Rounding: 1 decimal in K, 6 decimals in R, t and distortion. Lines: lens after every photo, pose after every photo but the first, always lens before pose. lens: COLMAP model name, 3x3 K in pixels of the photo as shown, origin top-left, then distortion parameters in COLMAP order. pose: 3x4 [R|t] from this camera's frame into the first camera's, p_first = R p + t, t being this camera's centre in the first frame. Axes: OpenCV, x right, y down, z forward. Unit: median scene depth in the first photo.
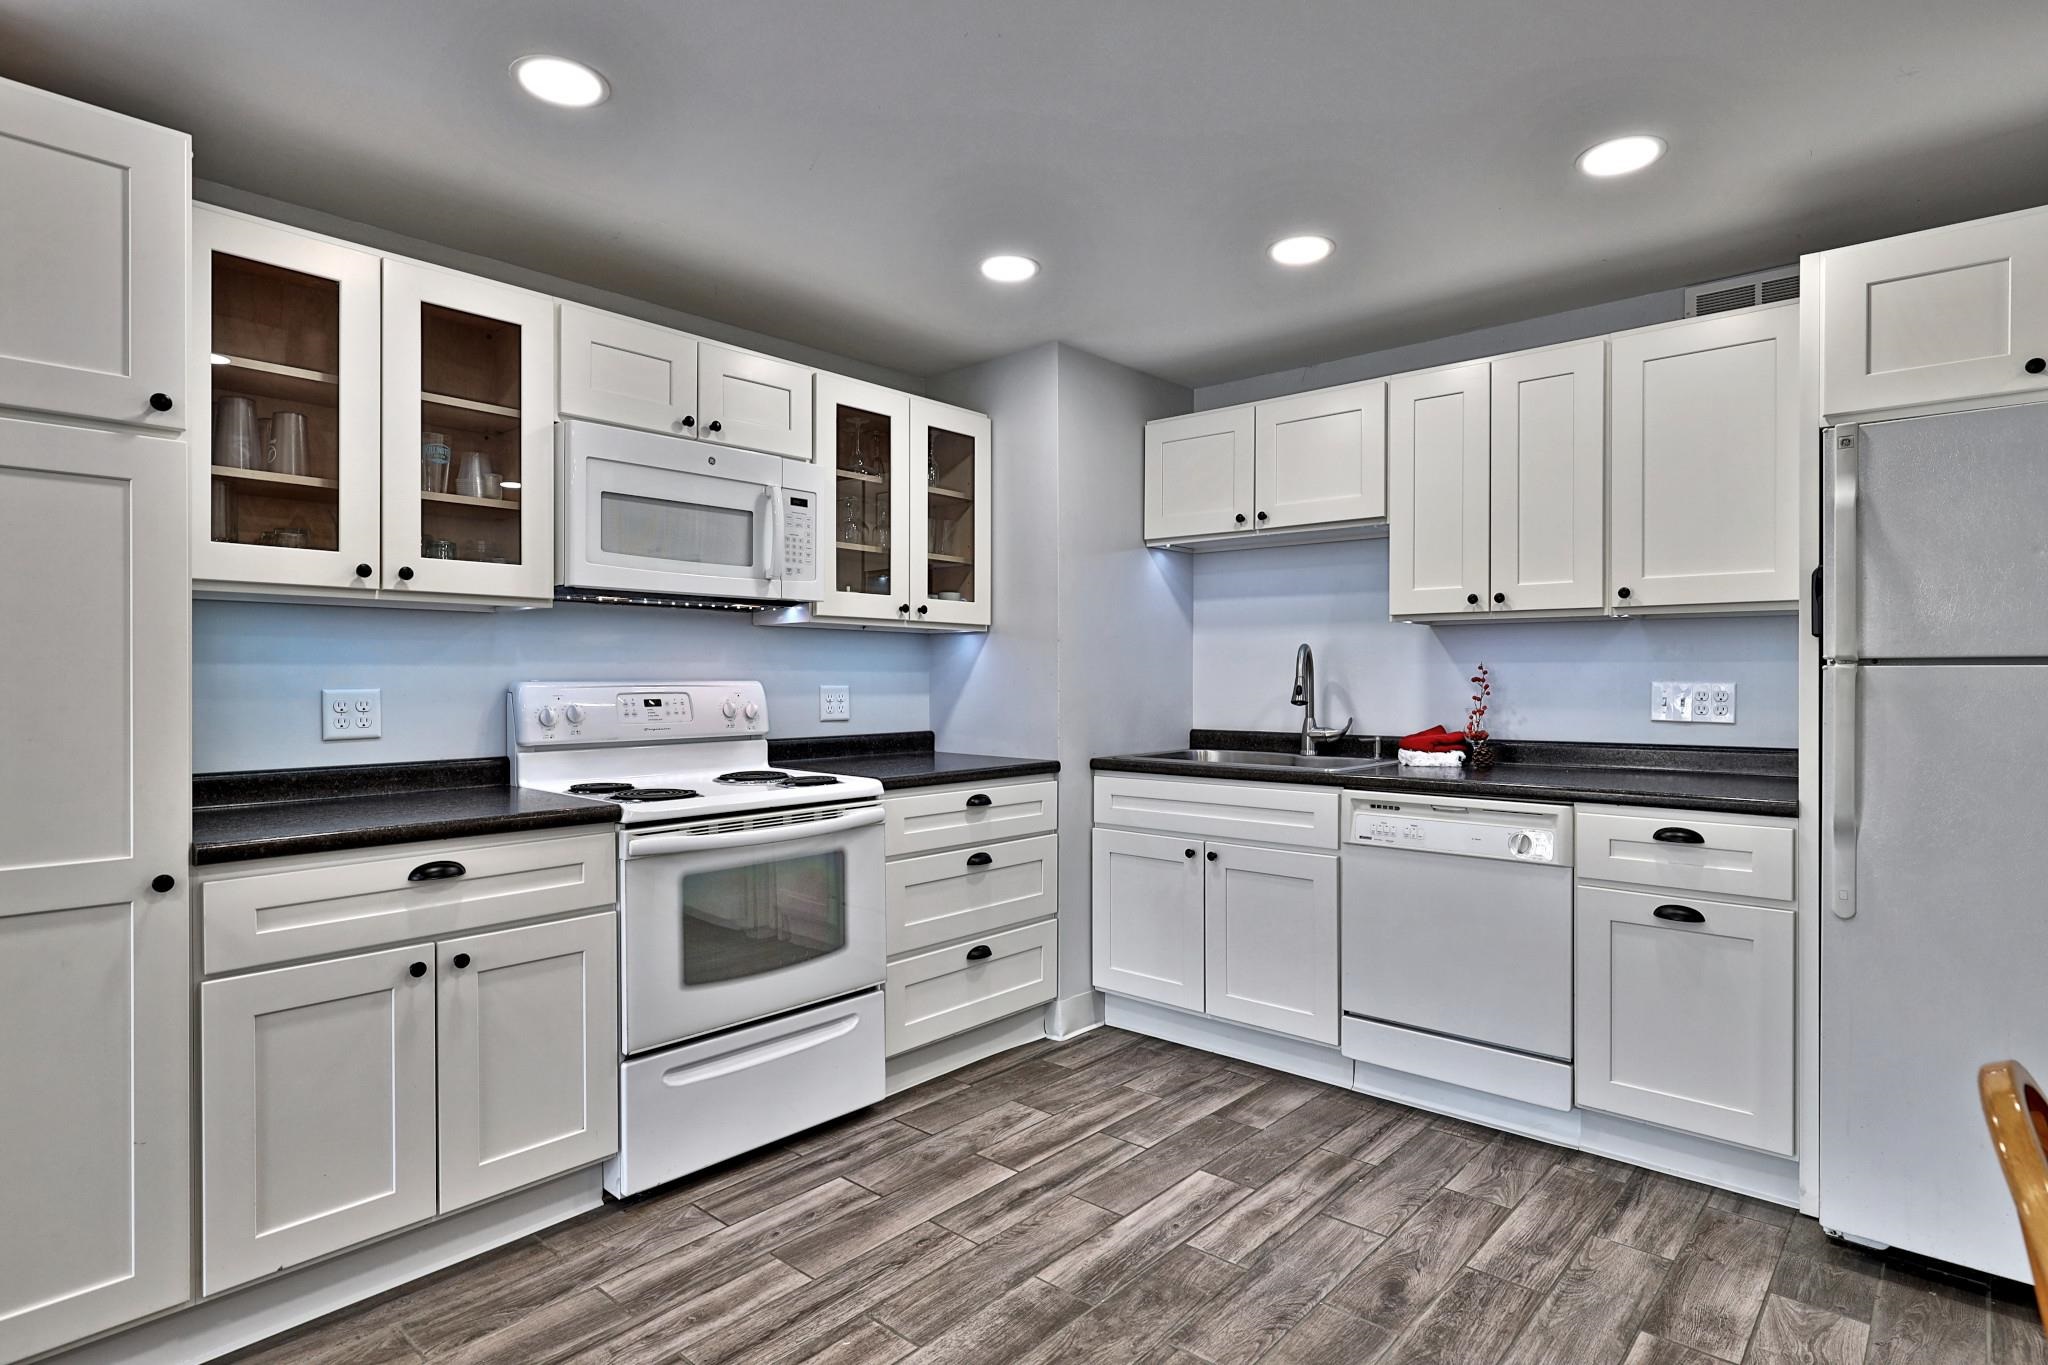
lens RADIAL K [[1060.2, 0, 1029.8], [0, 1060.2, 681.2], [0, 0, 1]] dist [-0.001195, -0.000608]
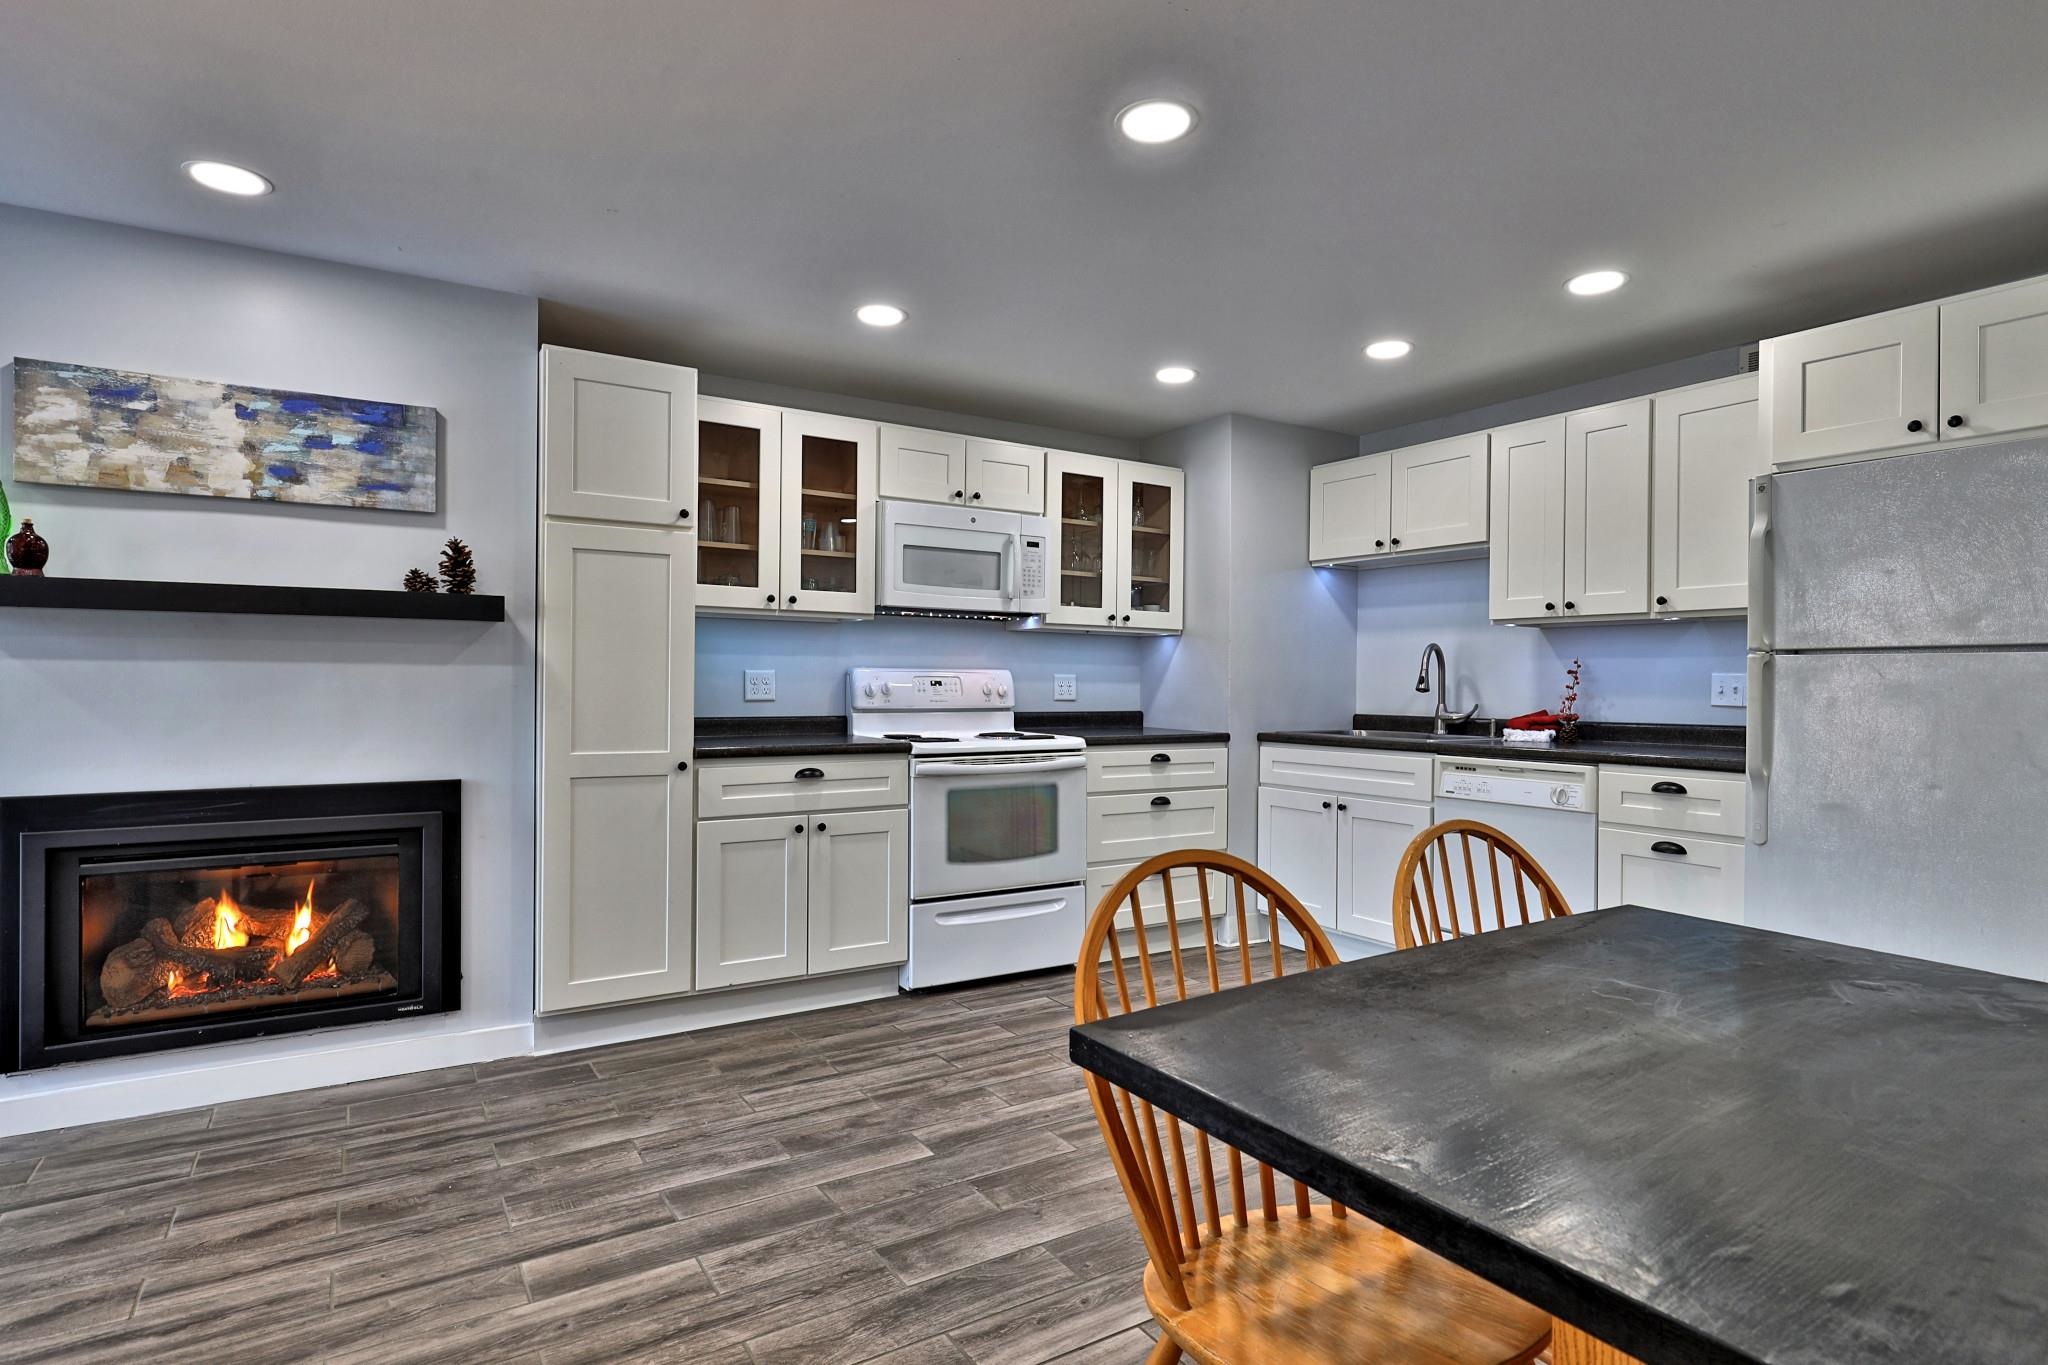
lens RADIAL K [[1065.2, 0, 1027.5], [0, 1065.2, 684.9], [0, 0, 1]] dist [0.000921, -0.001304]
pose [[0.959938, 0.009007, -0.280068, 0.180143], [-0.009984, 0.999948, -0.002063, 0.024299], [0.280034, 0.004777, 0.959978, -0.384165]]
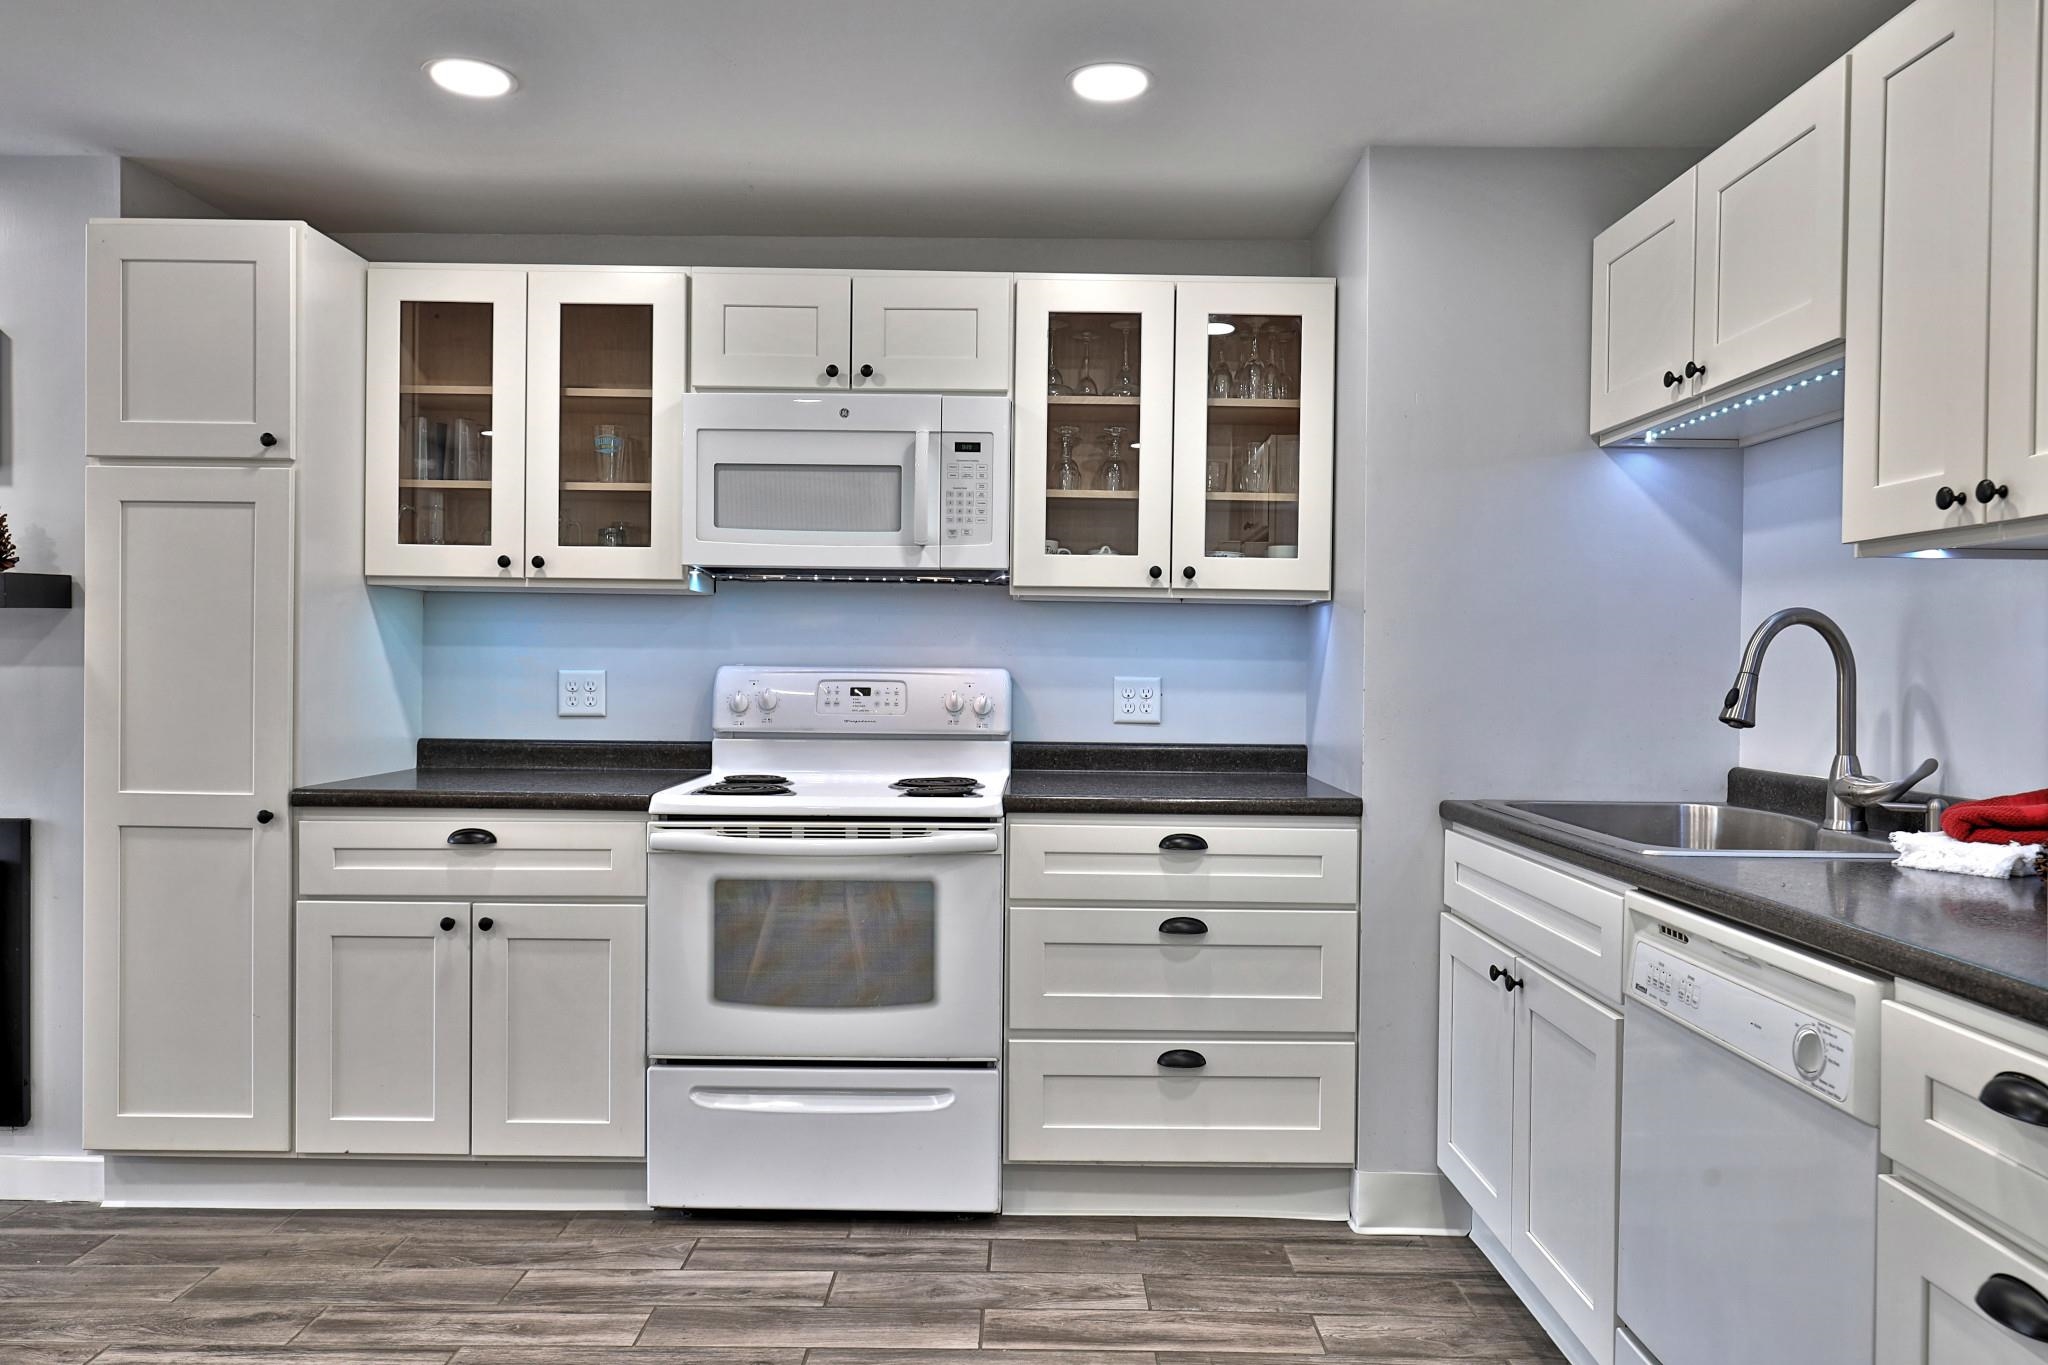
lens RADIAL K [[1386.1, 0, 1025.0], [0, 1386.1, 680.6], [0, 0, 1]] dist [0.002116, -0.001608]
pose [[0.664613, 0.016285, -0.747010, 0.598659], [-0.014858, 0.999853, 0.008578, -0.000797], [0.747040, 0.005398, 0.664757, 0.330346]]
